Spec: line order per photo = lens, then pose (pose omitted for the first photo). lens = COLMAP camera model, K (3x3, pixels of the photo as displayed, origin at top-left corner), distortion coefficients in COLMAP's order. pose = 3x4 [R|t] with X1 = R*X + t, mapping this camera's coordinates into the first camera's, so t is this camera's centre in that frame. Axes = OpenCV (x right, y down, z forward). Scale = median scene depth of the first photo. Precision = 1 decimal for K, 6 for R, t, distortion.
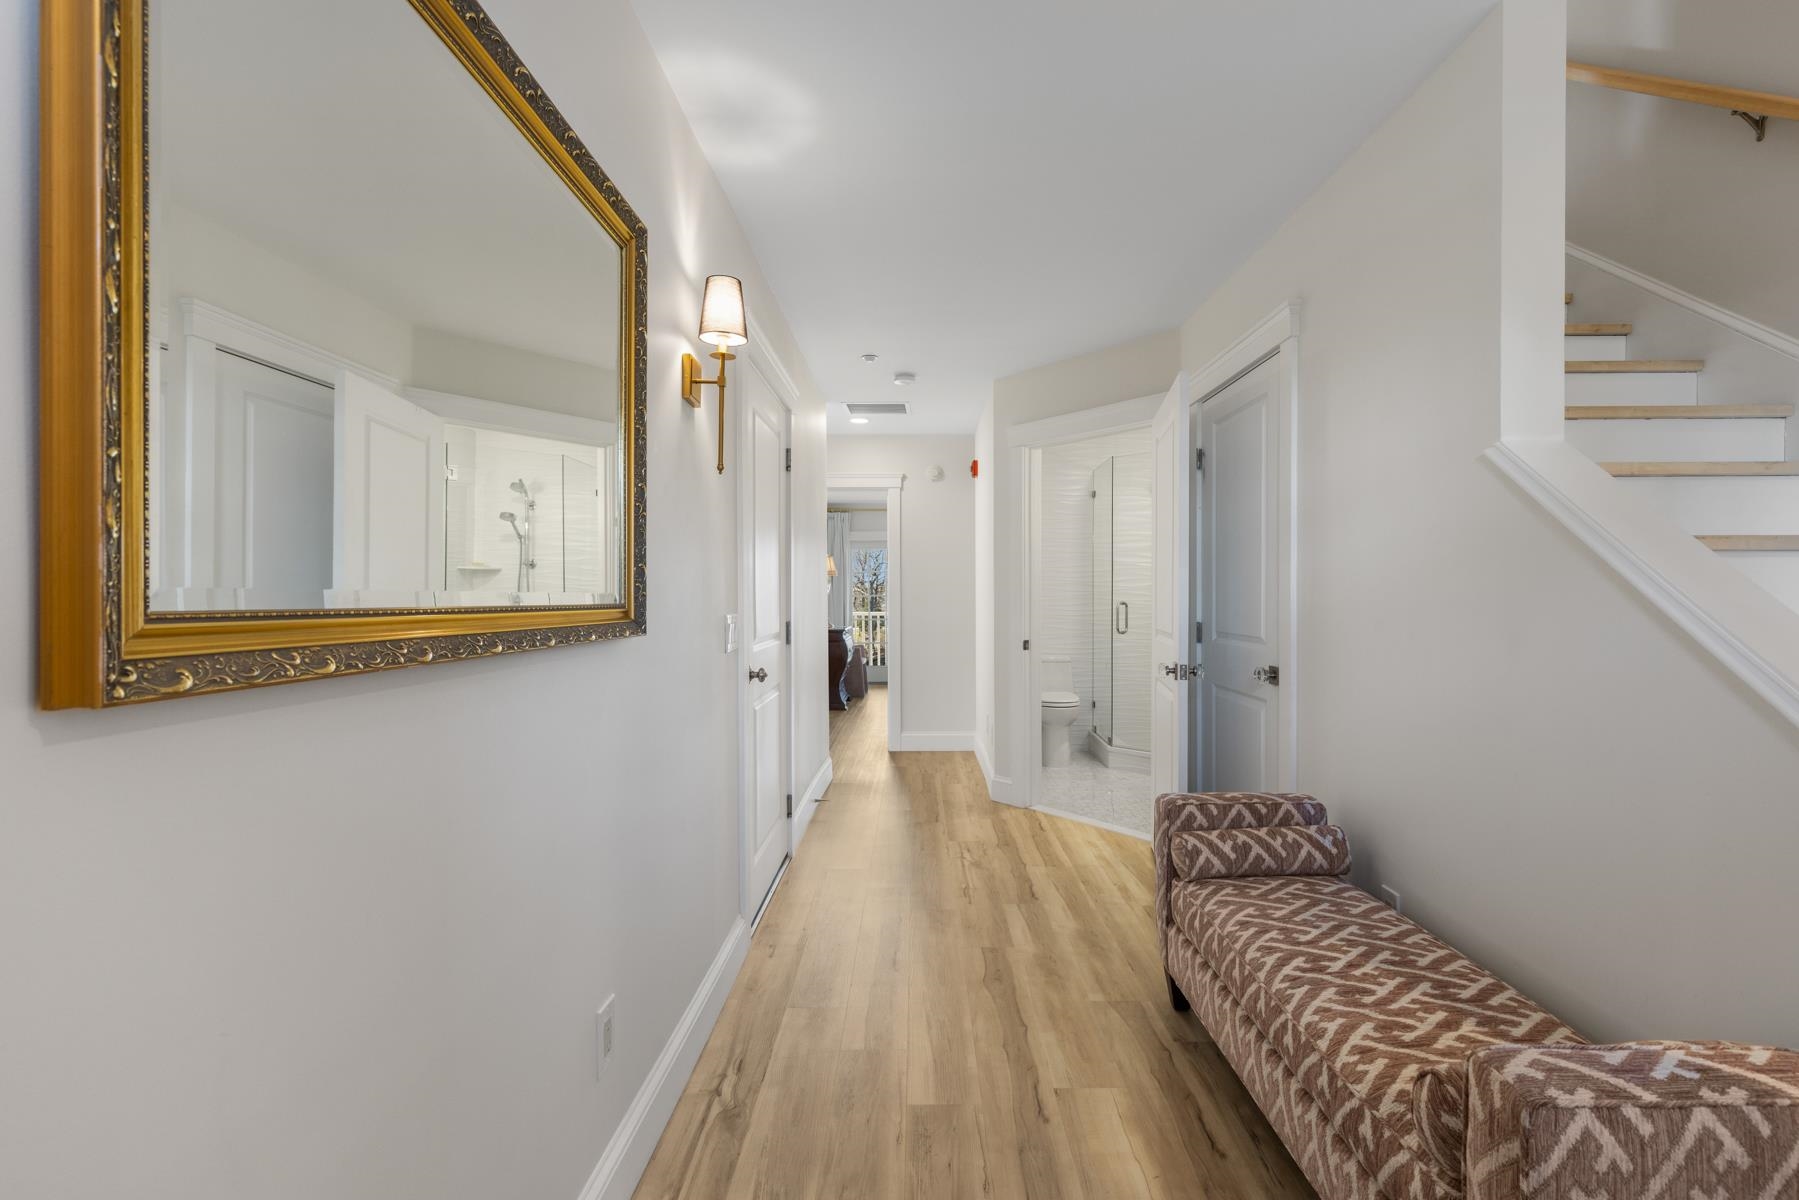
lens RADIAL K [[827.8, 0, 899.0], [0, 827.8, 595.8], [0, 0, 1]] dist [0.027863, -0.000098]
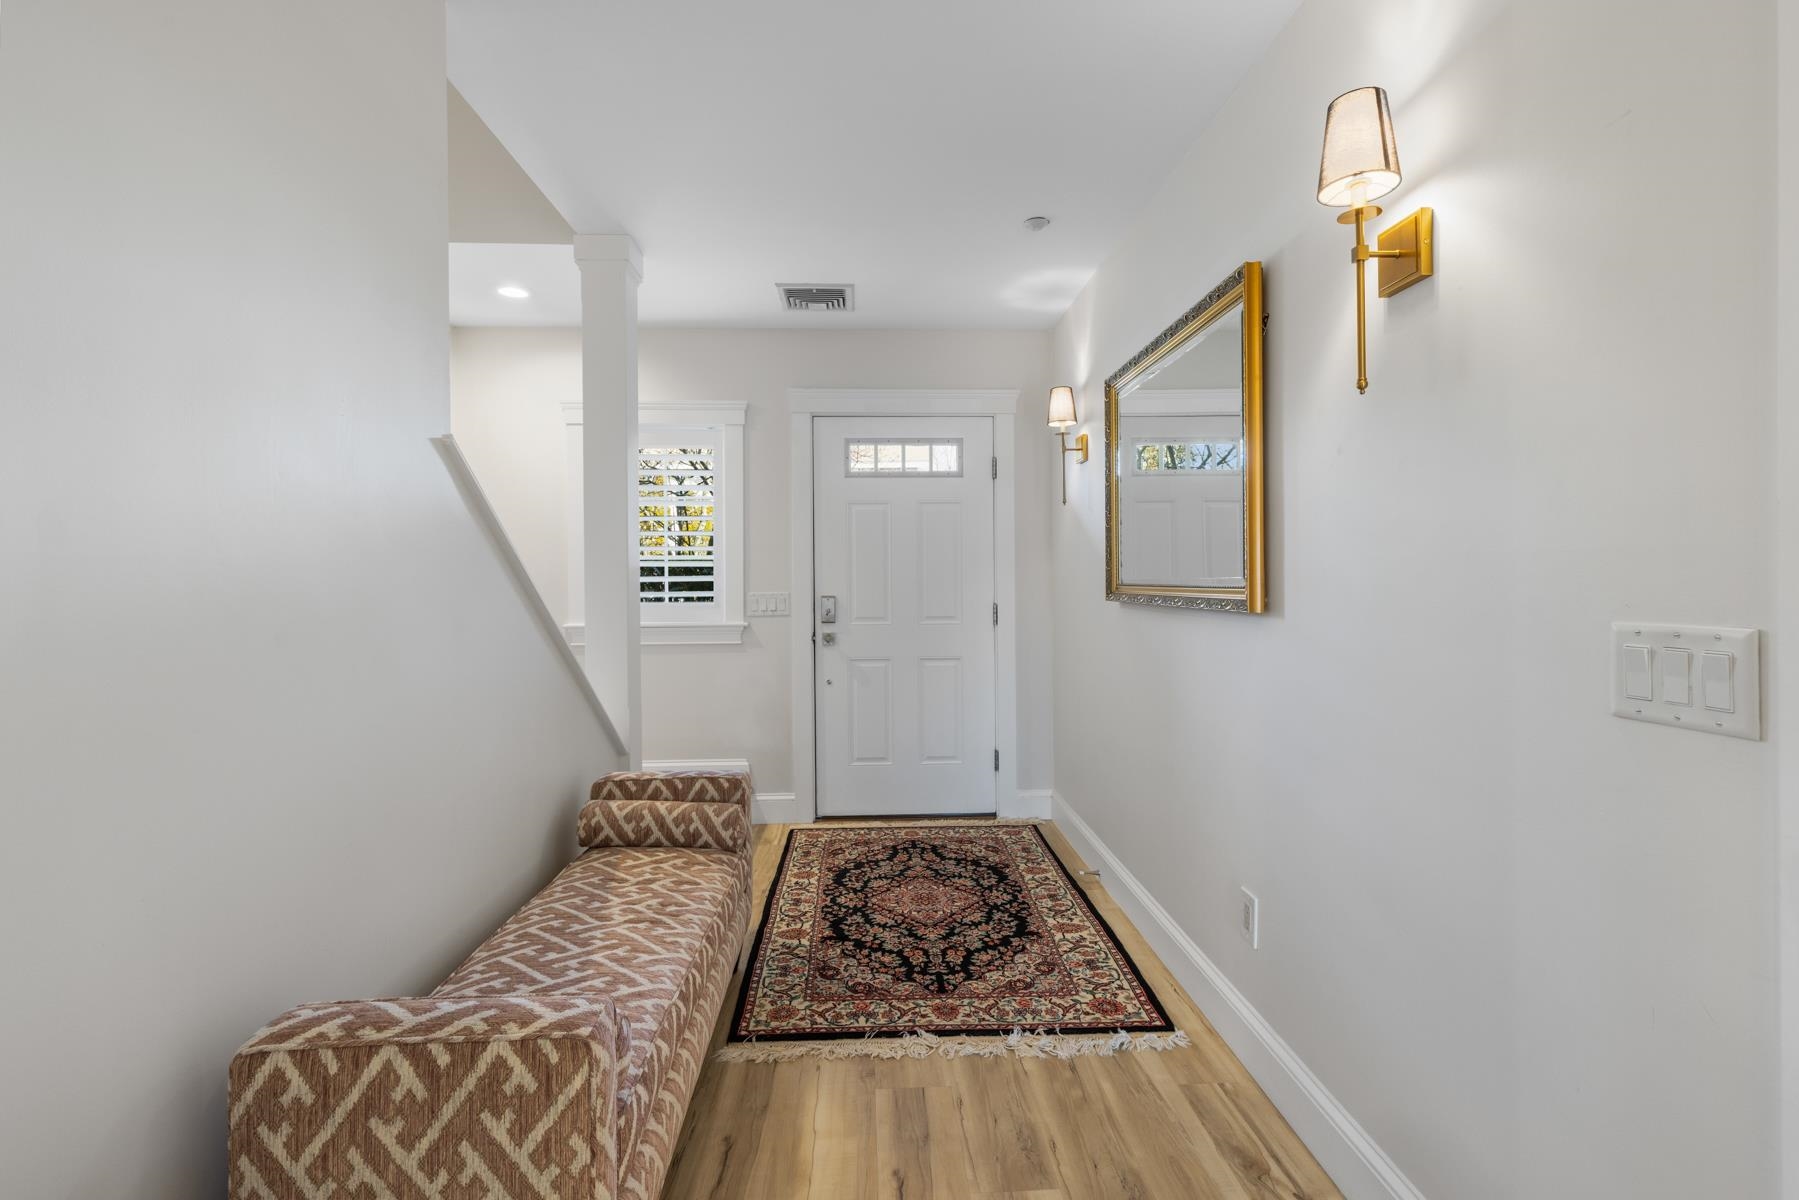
lens RADIAL K [[827.8, 0, 898.6], [0, 827.8, 594.0], [0, 0, 1]] dist [0.027863, -0.000098]
pose [[-0.997730, 0.005222, -0.067141, 0.227980], [0.004851, 0.999972, 0.005685, 0.014515], [0.067169, 0.005347, -0.997727, 1.869519]]
